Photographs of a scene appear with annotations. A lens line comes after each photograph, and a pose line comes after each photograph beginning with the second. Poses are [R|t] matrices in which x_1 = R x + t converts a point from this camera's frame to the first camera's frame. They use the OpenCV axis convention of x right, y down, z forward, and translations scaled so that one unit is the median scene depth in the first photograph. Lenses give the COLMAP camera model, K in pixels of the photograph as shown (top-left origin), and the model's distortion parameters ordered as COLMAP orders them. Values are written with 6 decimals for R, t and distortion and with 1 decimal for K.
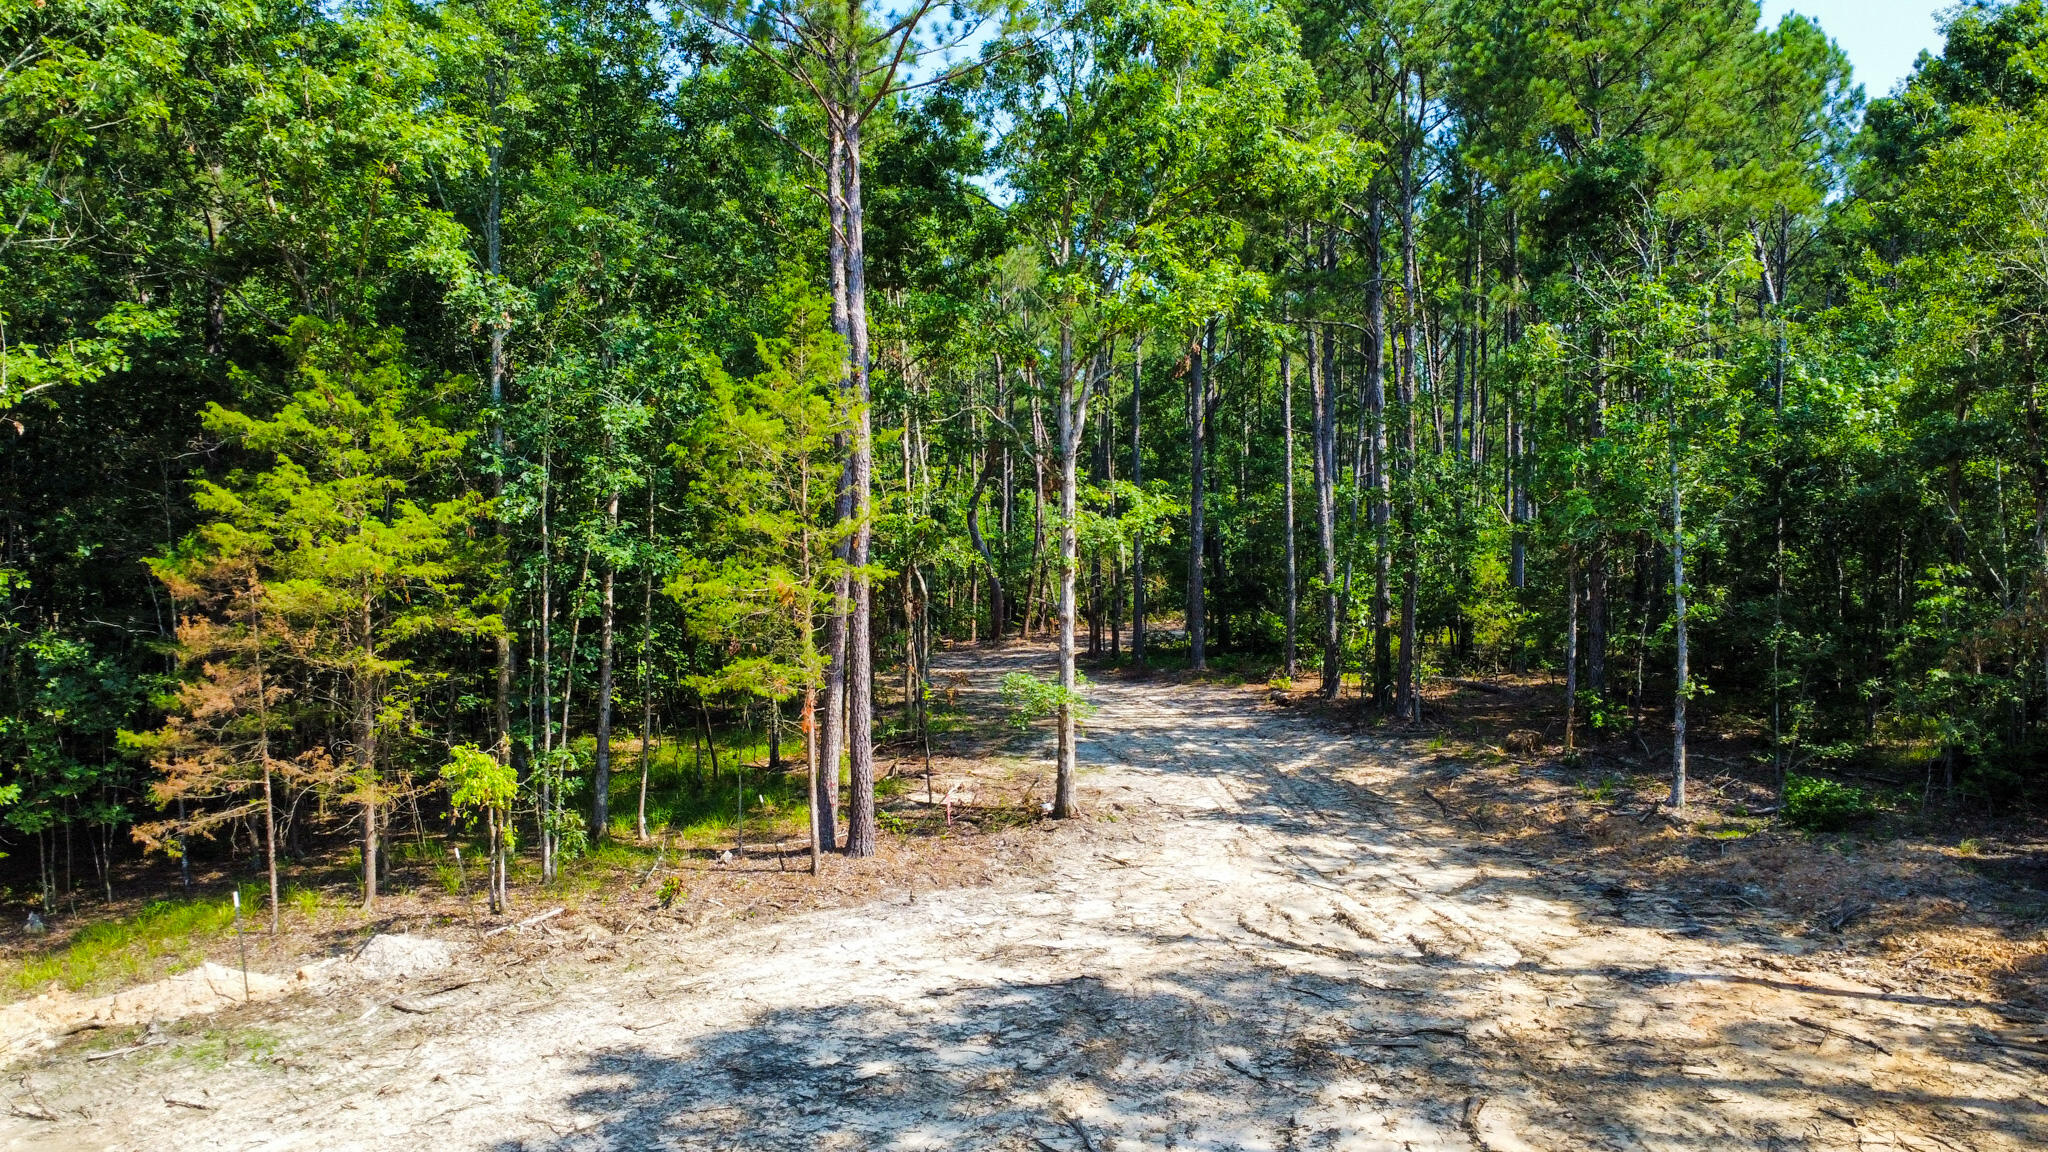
lens RADIAL K [[1526.9, 0, 1027.0], [0, 1526.9, 582.6], [0, 0, 1]] dist [0.001828, -0.000997]
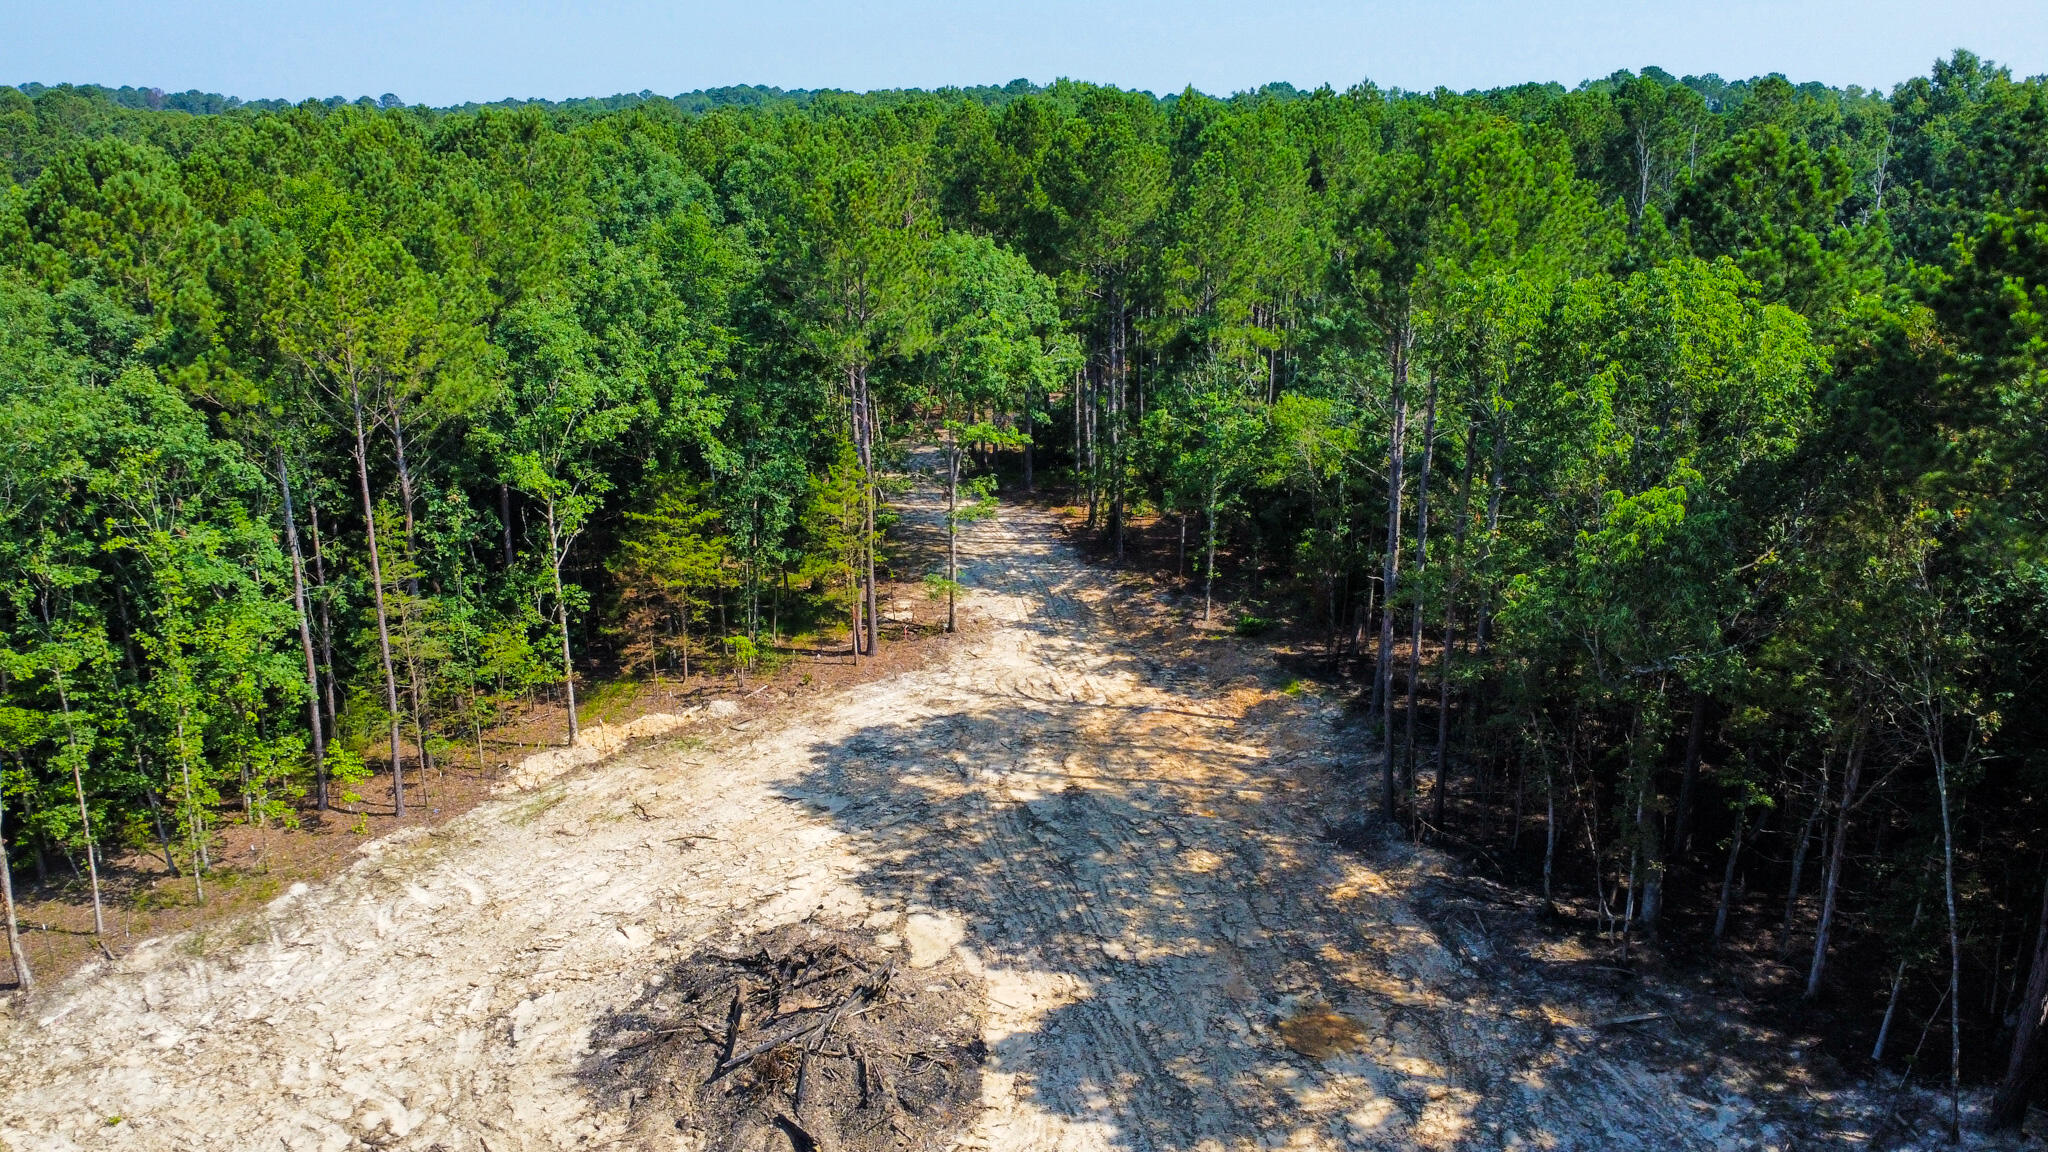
lens RADIAL K [[1526.9, 0, 1023.7], [0, 1526.9, 571.3], [0, 0, 1]] dist [0.001828, -0.000997]
pose [[0.997552, -0.018477, 0.067439, -0.030974], [0.000605, 0.966701, 0.255909, -0.687607], [-0.069921, -0.255242, 0.964346, -1.620820]]
